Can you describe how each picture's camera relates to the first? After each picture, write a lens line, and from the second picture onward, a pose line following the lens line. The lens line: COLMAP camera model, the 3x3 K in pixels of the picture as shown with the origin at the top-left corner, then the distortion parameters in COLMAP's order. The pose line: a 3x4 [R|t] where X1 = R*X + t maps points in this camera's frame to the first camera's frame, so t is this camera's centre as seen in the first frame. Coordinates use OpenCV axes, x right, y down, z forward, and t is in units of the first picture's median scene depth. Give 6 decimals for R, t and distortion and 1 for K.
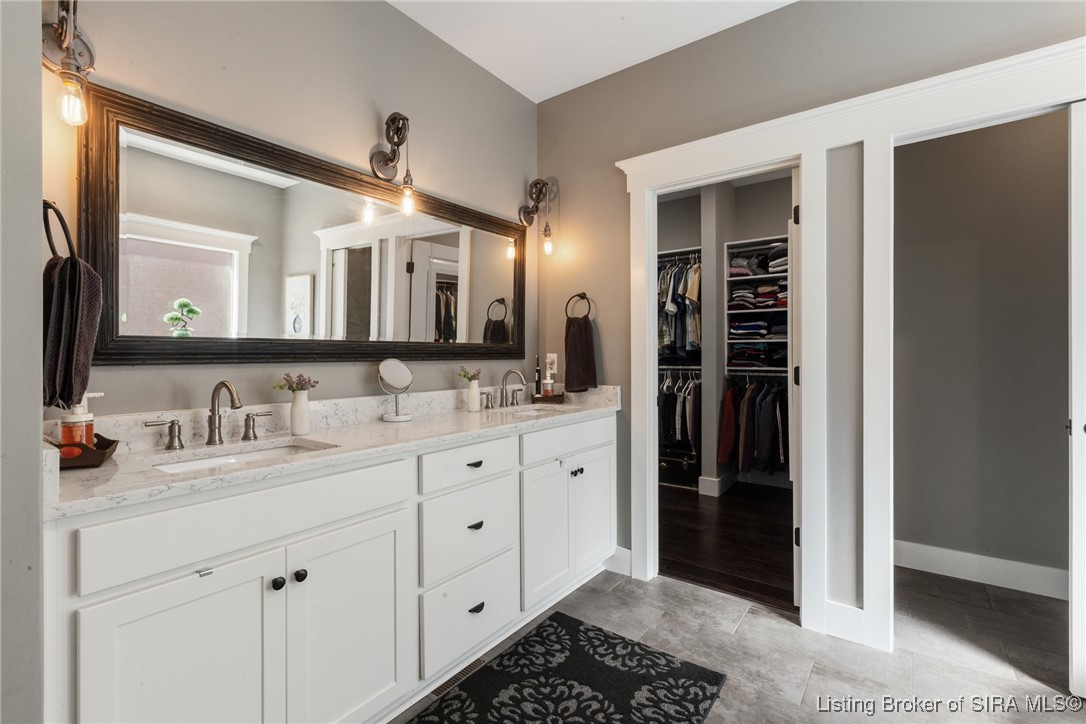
lens RADIAL K [[483.8, 0, 543.0], [0, 483.8, 352.3], [0, 0, 1]] dist [-0.000589, 0.000143]
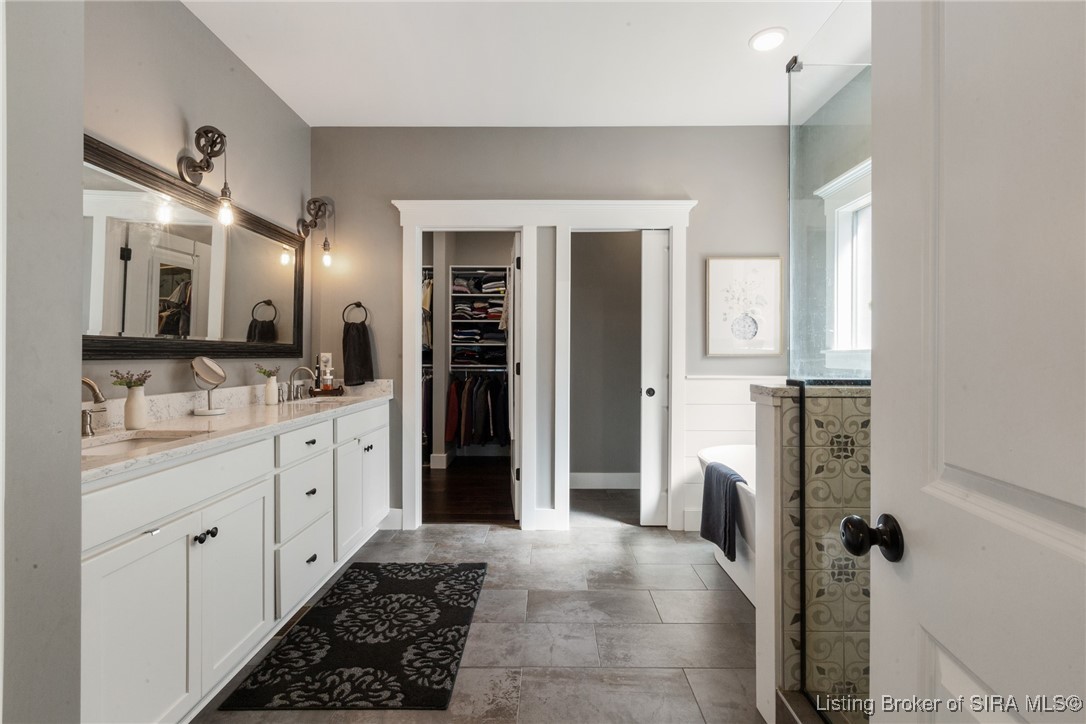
lens RADIAL K [[483.8, 0, 543.0], [0, 483.8, 352.3], [0, 0, 1]] dist [-0.000589, 0.000143]
pose [[0.803795, 0.008611, 0.594844, -0.280529], [-0.007650, 0.999962, -0.004139, 0.002150], [-0.594857, -0.001223, 0.803831, -0.239400]]
